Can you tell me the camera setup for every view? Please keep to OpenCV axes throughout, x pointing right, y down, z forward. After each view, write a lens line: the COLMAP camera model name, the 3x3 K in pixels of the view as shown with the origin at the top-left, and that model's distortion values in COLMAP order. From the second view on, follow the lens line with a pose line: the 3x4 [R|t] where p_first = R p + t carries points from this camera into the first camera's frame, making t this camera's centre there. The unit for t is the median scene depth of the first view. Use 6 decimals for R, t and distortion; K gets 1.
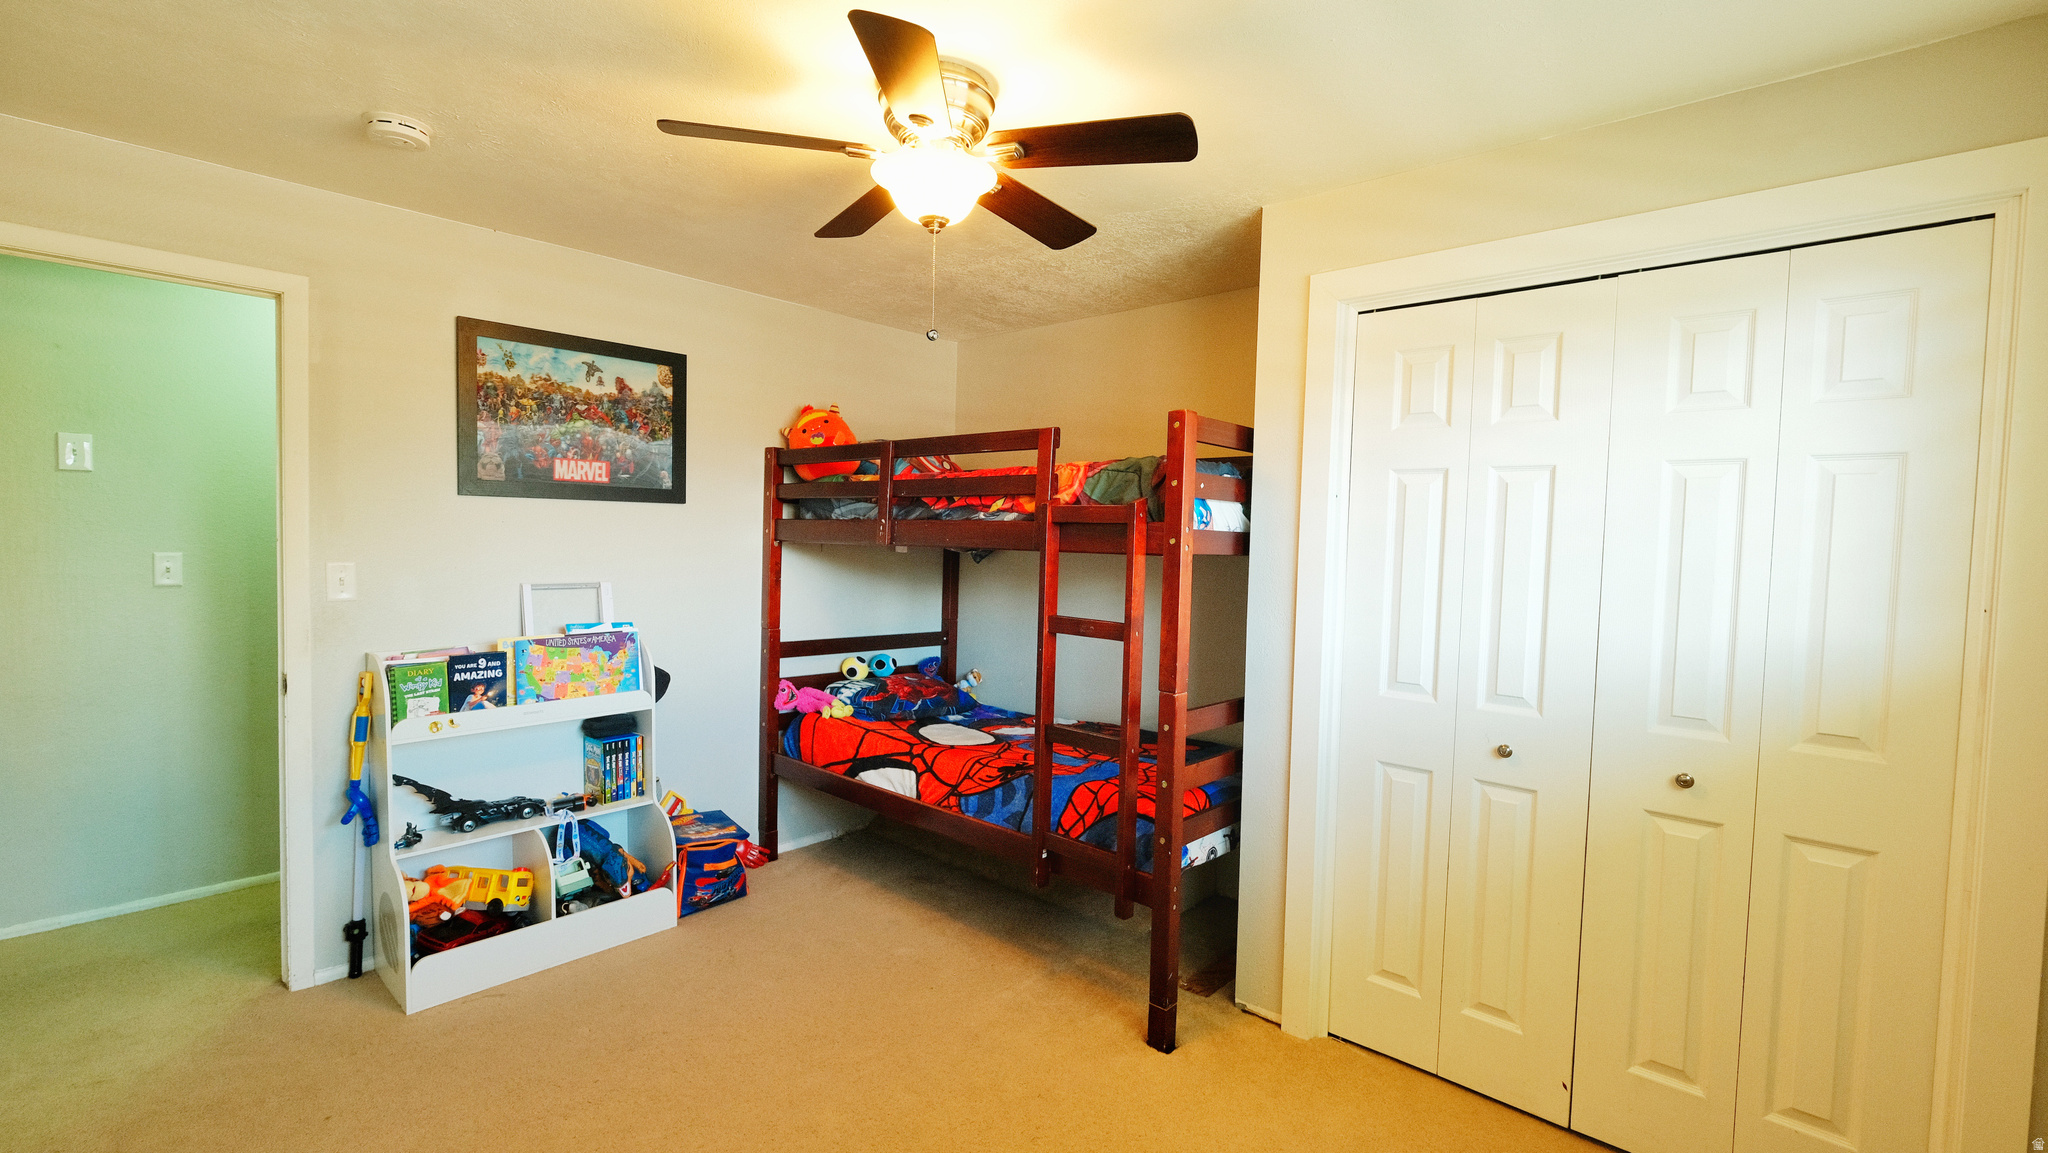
lens RADIAL K [[884.2, 0, 1024.0], [0, 884.2, 576.5], [0, 0, 1]] dist [-0.002381, 0.000119]
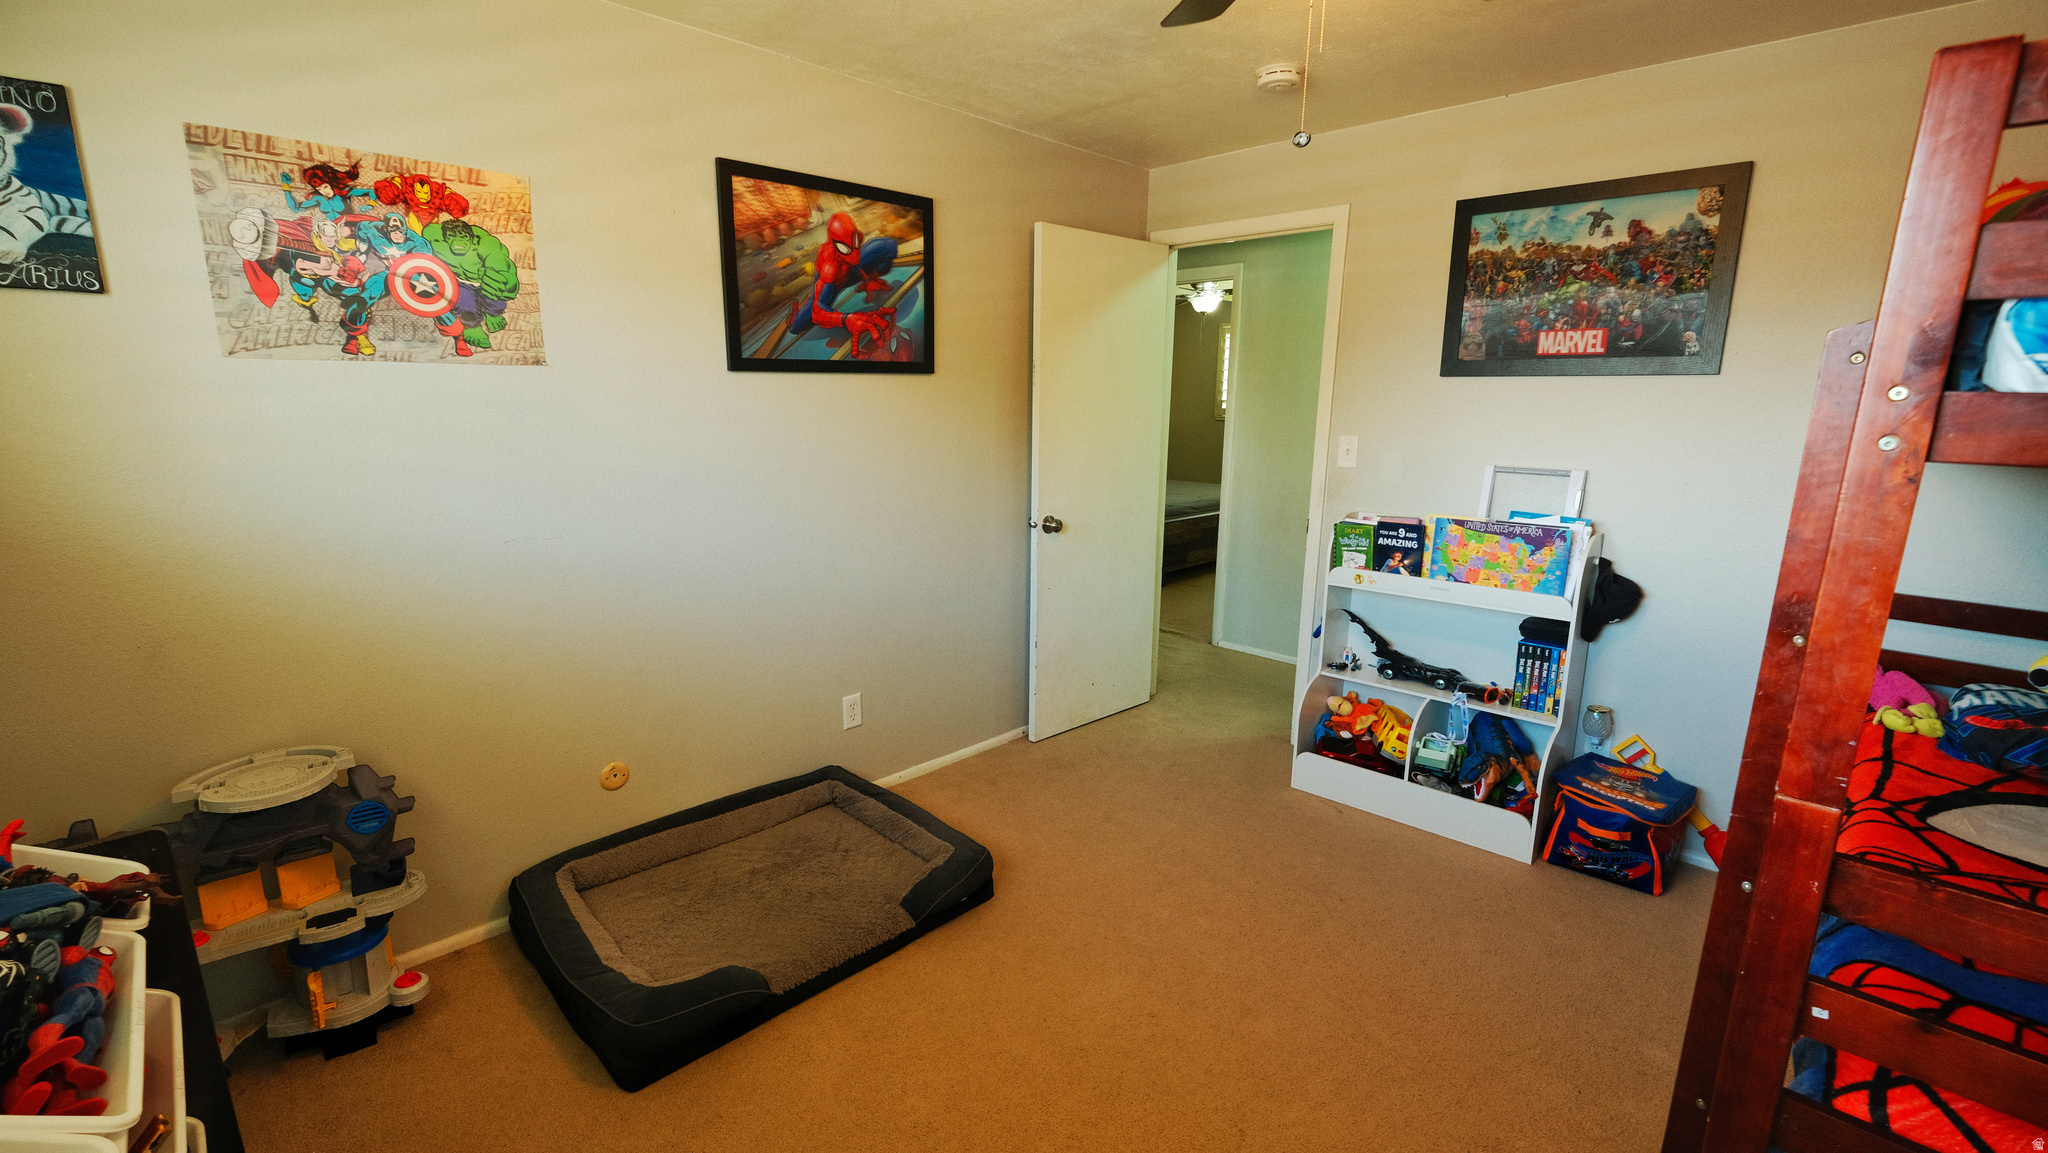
lens RADIAL K [[884.2, 0, 1024.0], [0, 884.2, 576.5], [0, 0, 1]] dist [-0.002381, 0.000119]
pose [[-0.023100, 0.181998, -0.983027, 0.438570], [-0.055904, 0.981516, 0.183032, -0.021053], [0.998169, 0.059184, -0.012499, 0.491978]]
